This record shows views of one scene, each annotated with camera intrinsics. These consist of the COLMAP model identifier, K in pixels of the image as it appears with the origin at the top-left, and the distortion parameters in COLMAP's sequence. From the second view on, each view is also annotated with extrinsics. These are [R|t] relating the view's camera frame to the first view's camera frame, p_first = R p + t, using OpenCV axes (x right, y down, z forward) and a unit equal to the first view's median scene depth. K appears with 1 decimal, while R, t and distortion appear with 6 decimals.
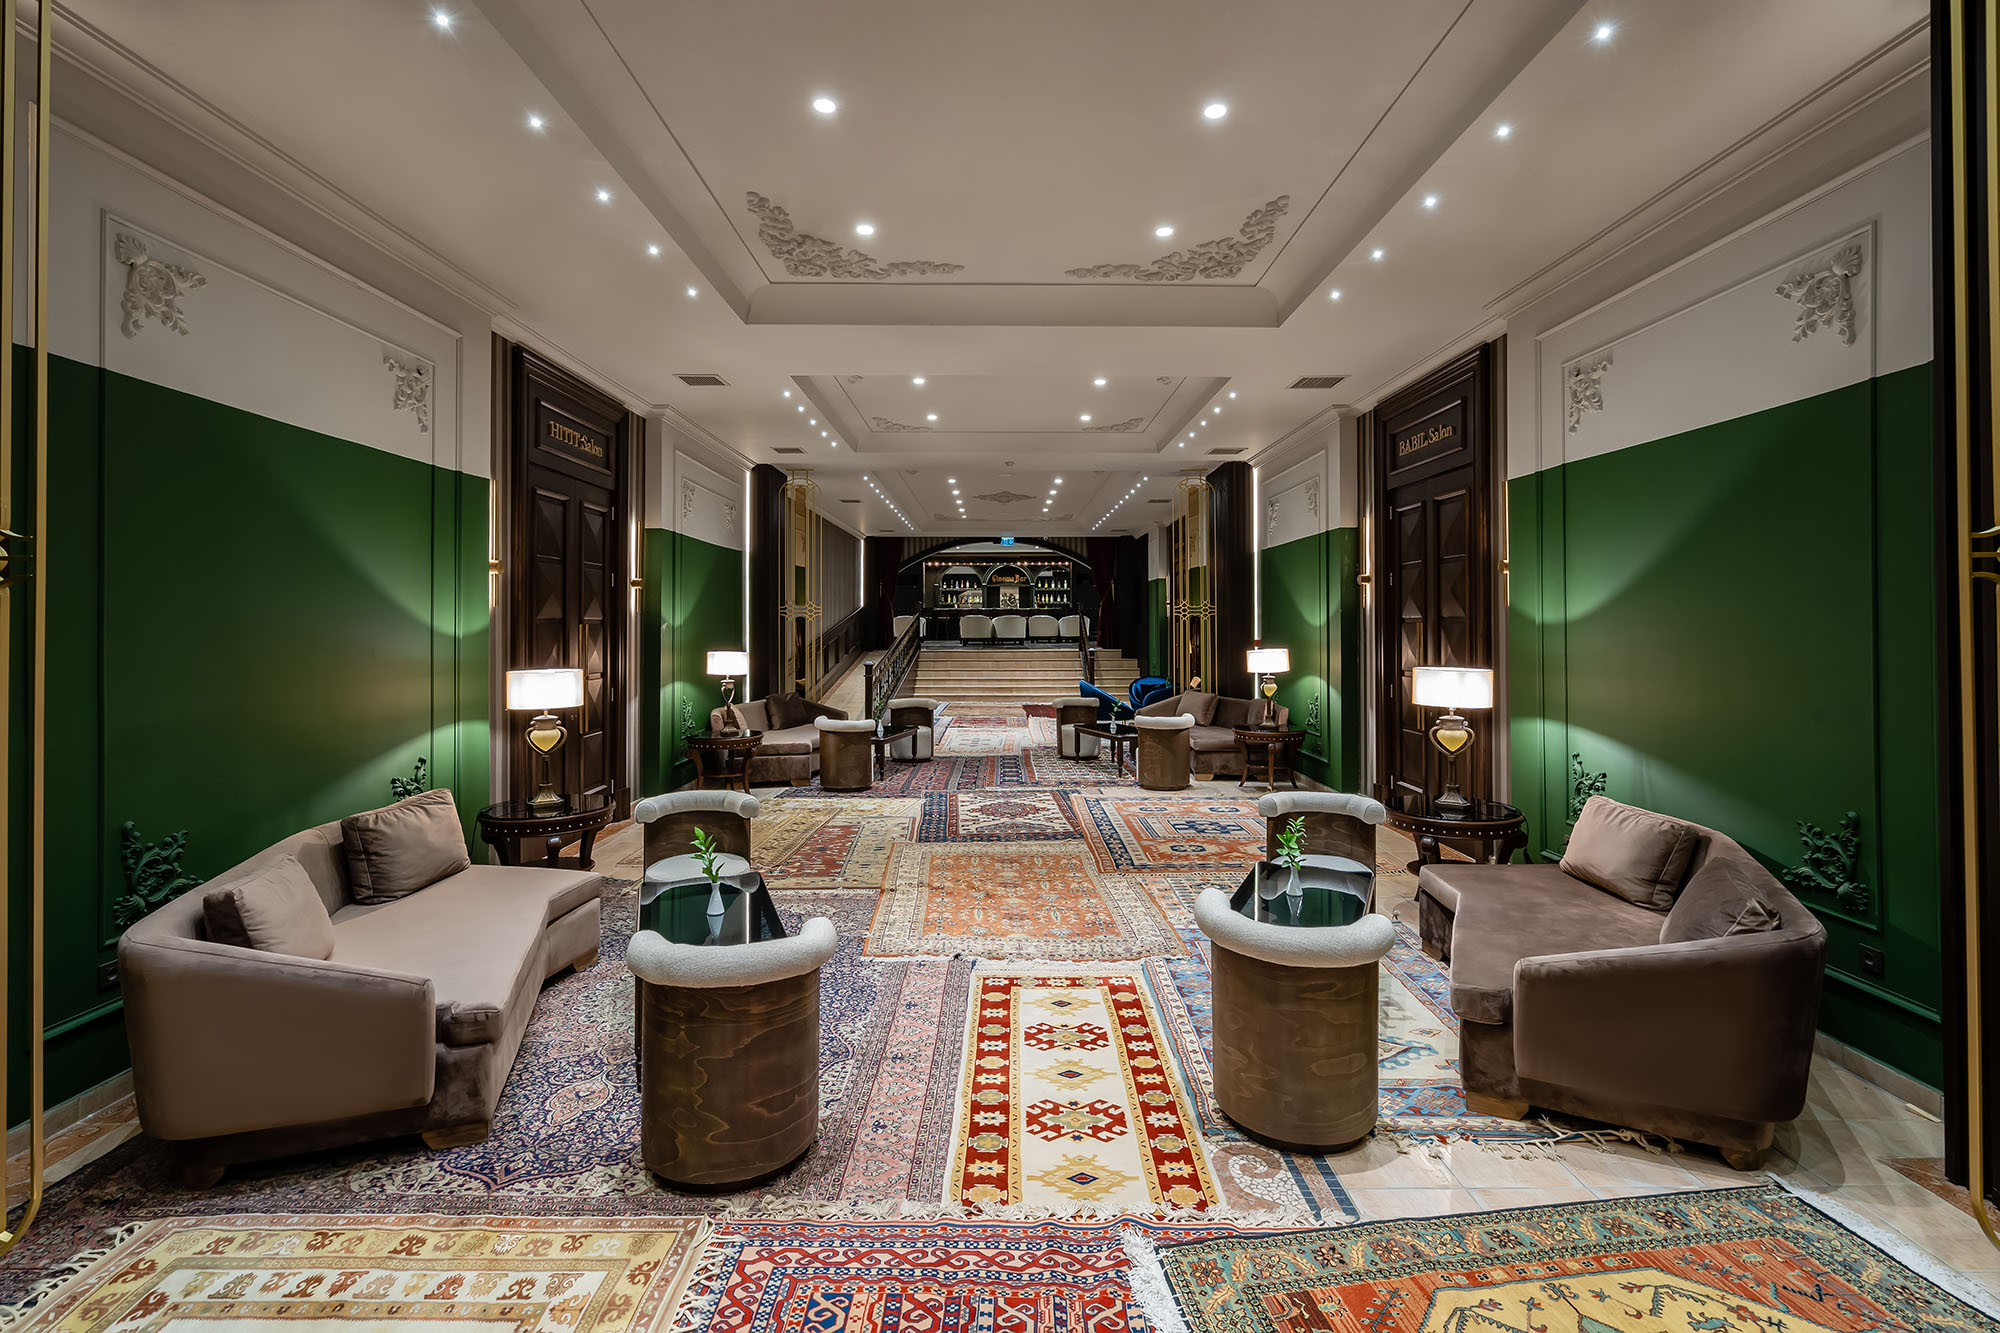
lens RADIAL K [[921.8, 0, 1000.8], [0, 921.8, 616.0], [0, 0, 1]] dist [0.000181, 0.000016]
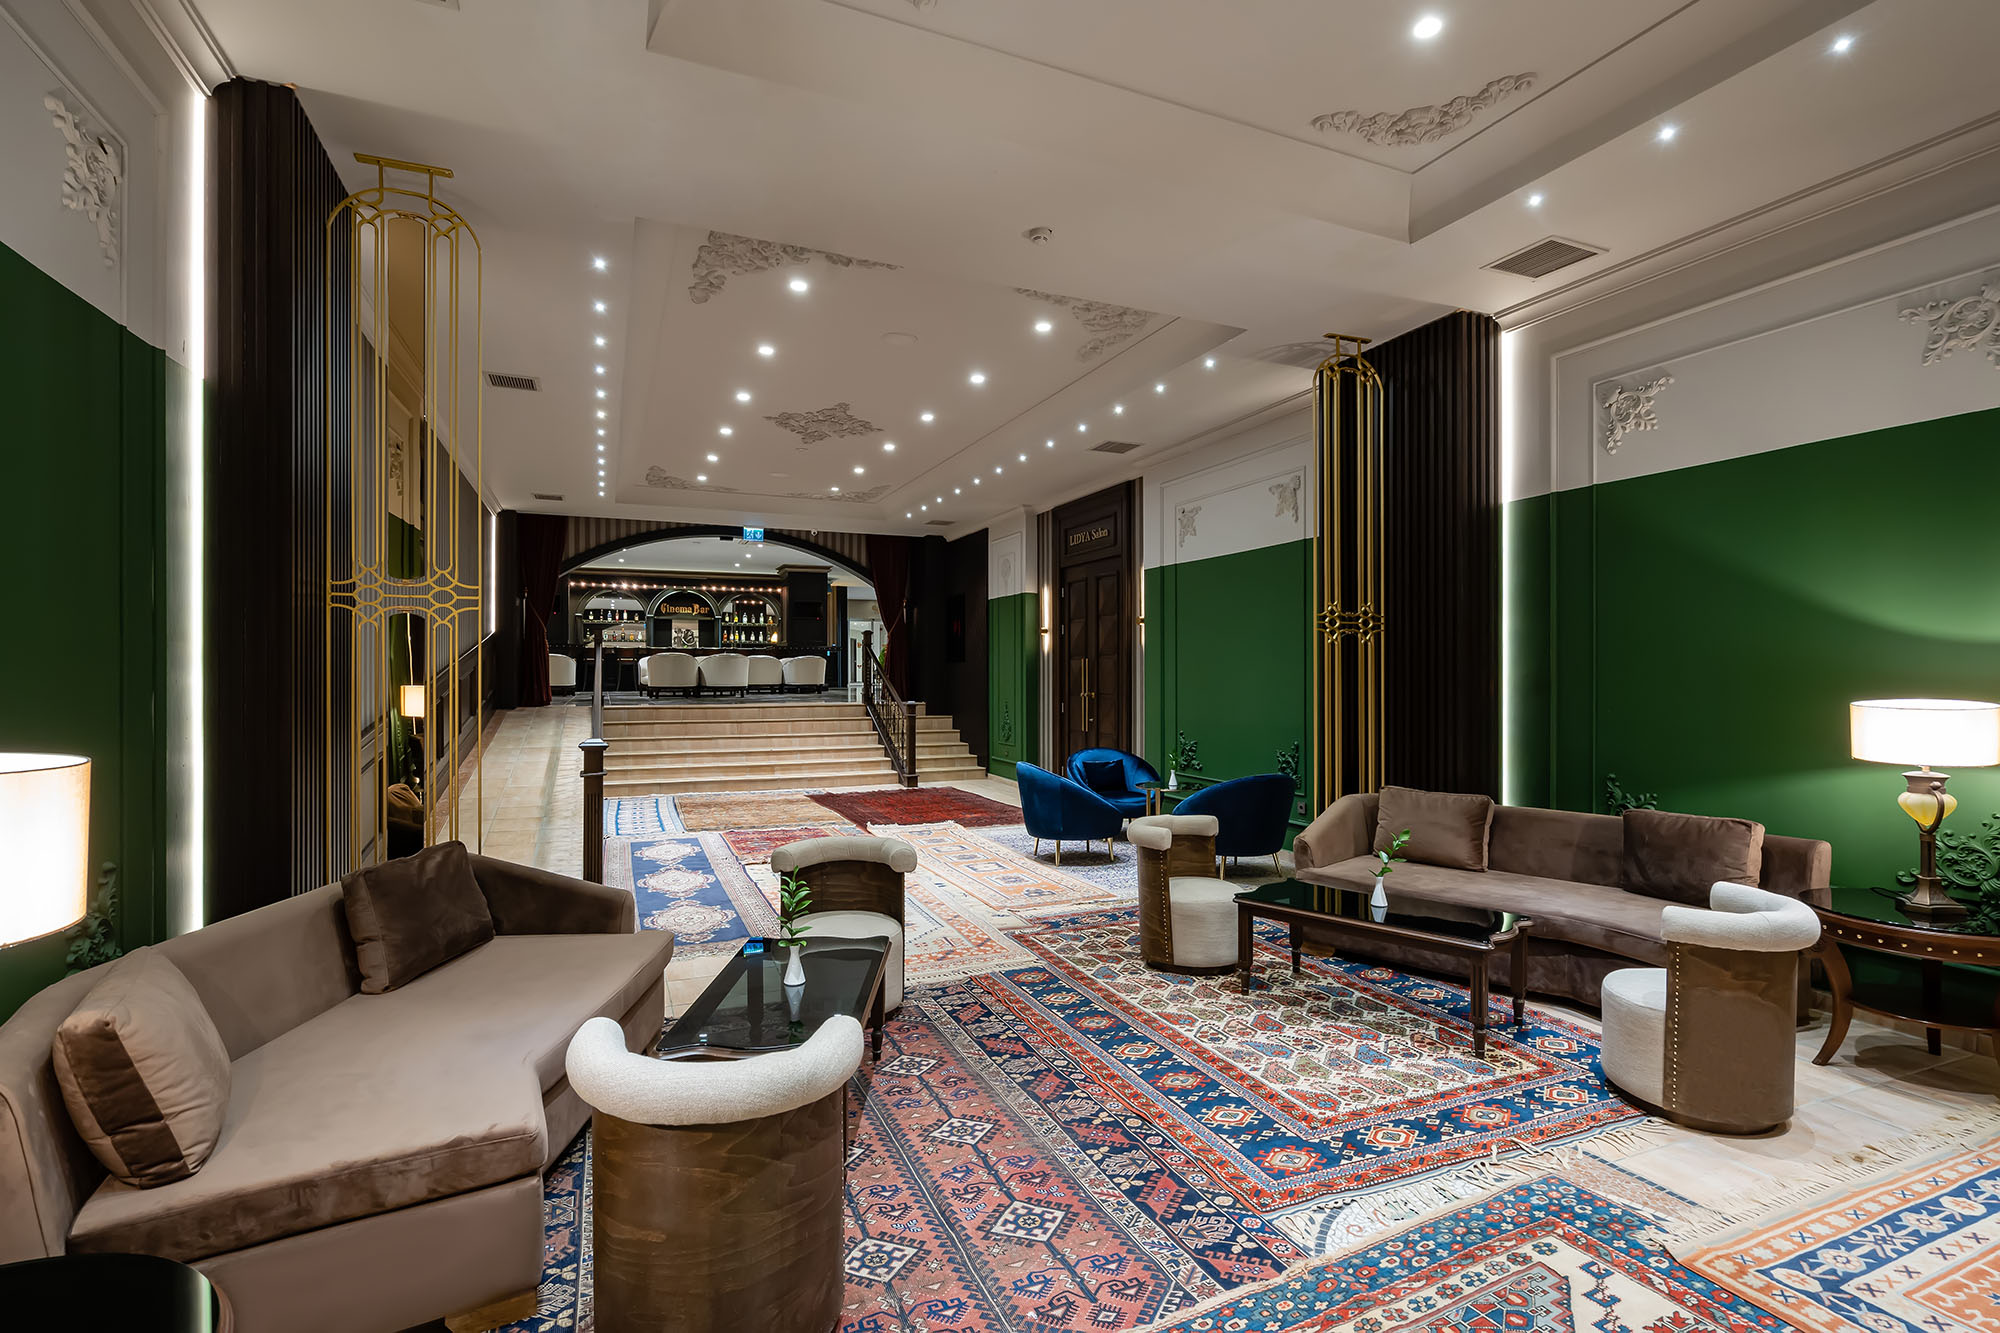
lens RADIAL K [[914.5, 0, 1007.8], [0, 914.5, 673.2], [0, 0, 1]] dist [-0.001186, 0.000106]
pose [[0.915434, 0.000499, 0.402467, -0.086594], [-0.003518, 0.999971, 0.006762, 0.010375], [-0.402452, -0.007606, 0.915409, 0.351481]]
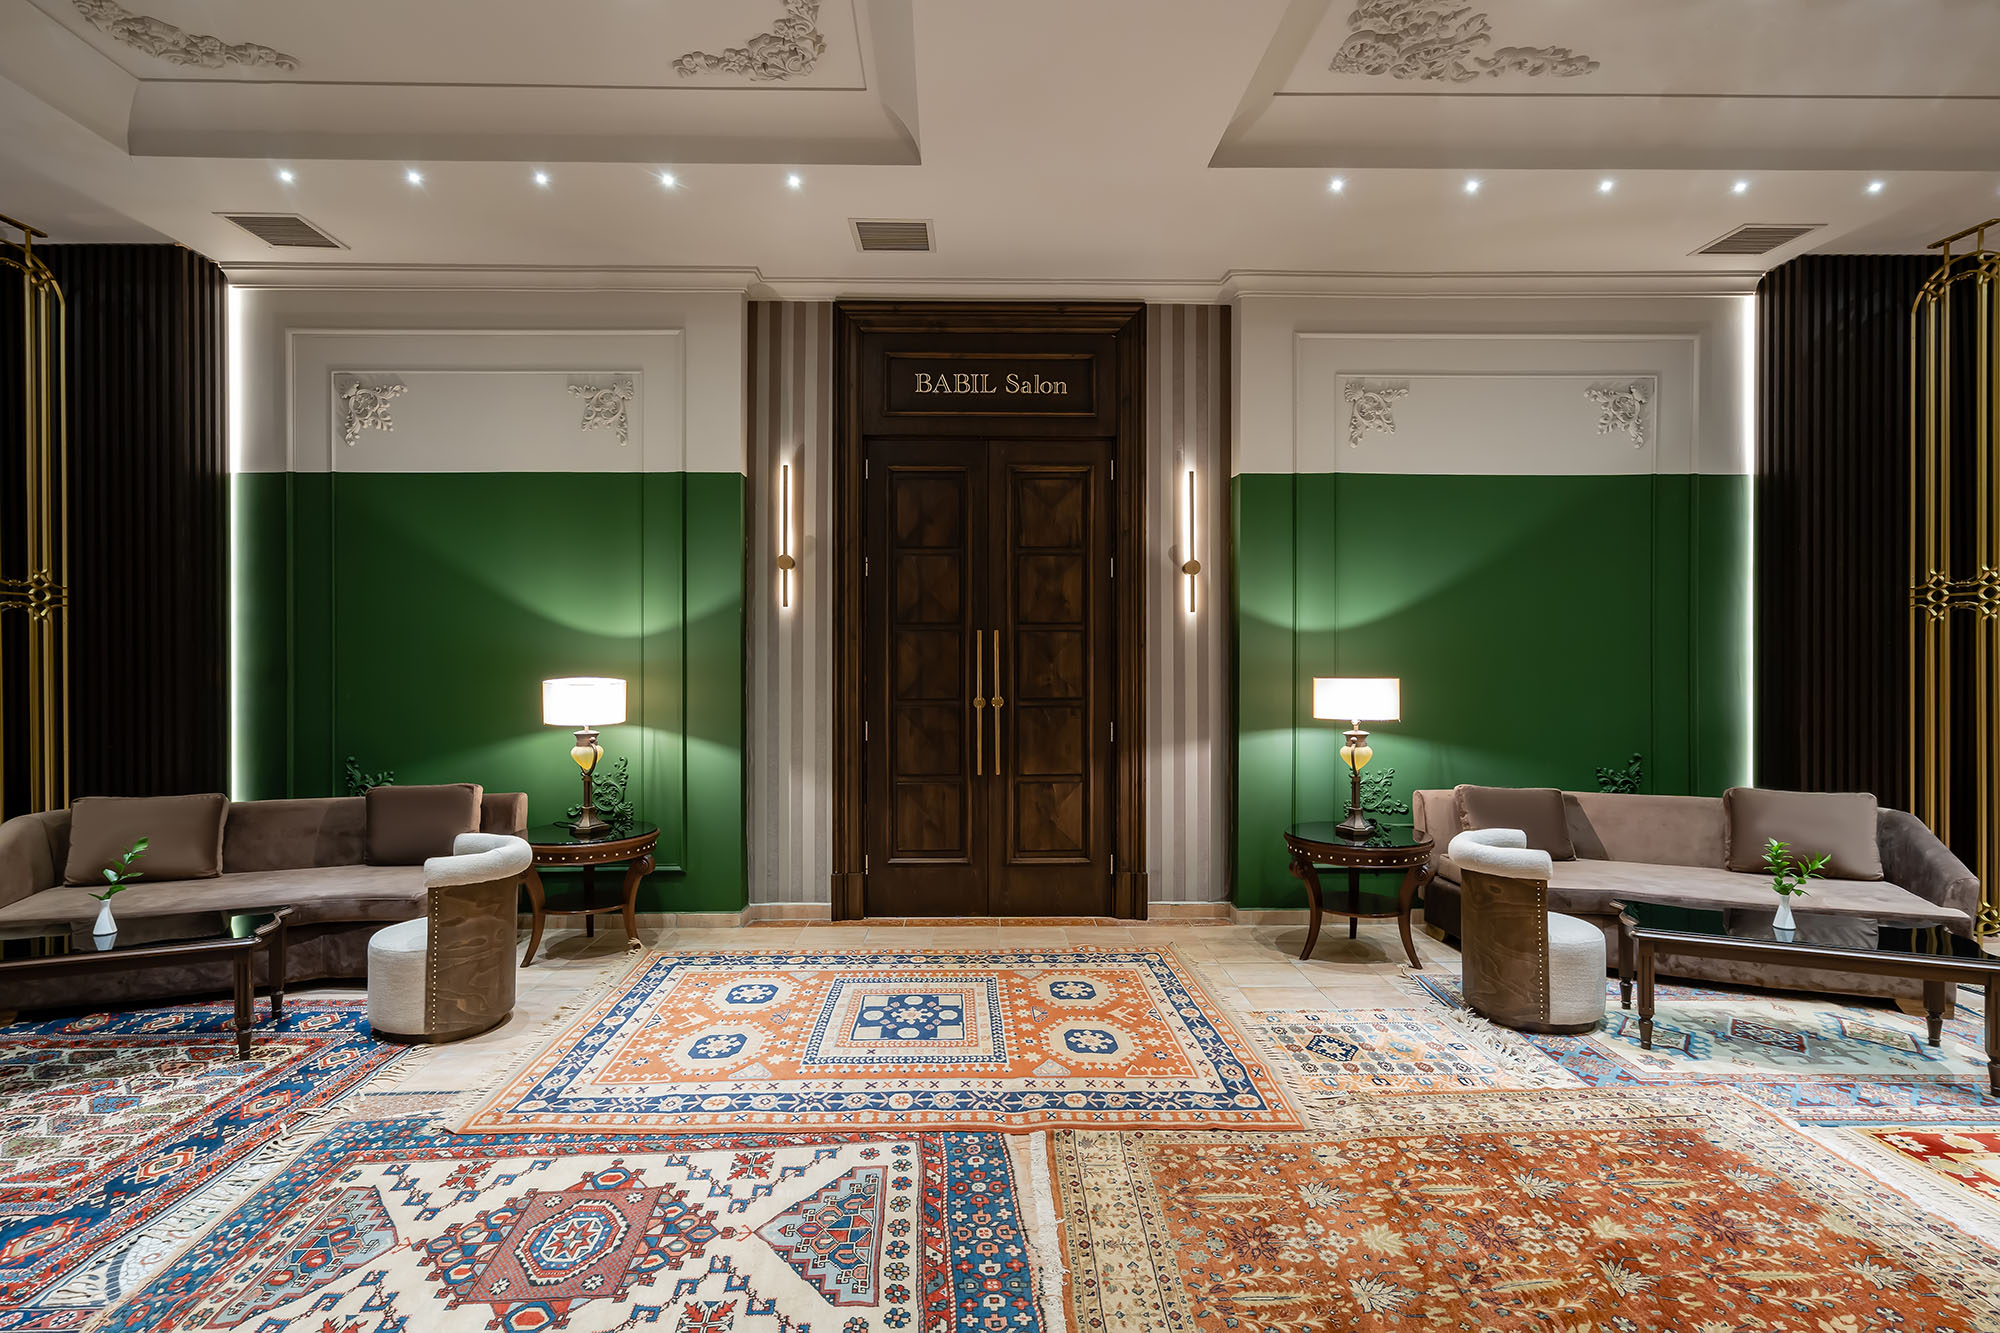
lens RADIAL K [[1014.9, 0, 966.8], [0, 1014.9, 663.2], [0, 0, 1]] dist [0.000469, -0.000061]
pose [[-0.016989, -0.003316, 0.999850, -0.120766], [-0.006867, 0.999971, 0.003199, 0.010579], [-0.999832, -0.006812, -0.017011, 0.345950]]
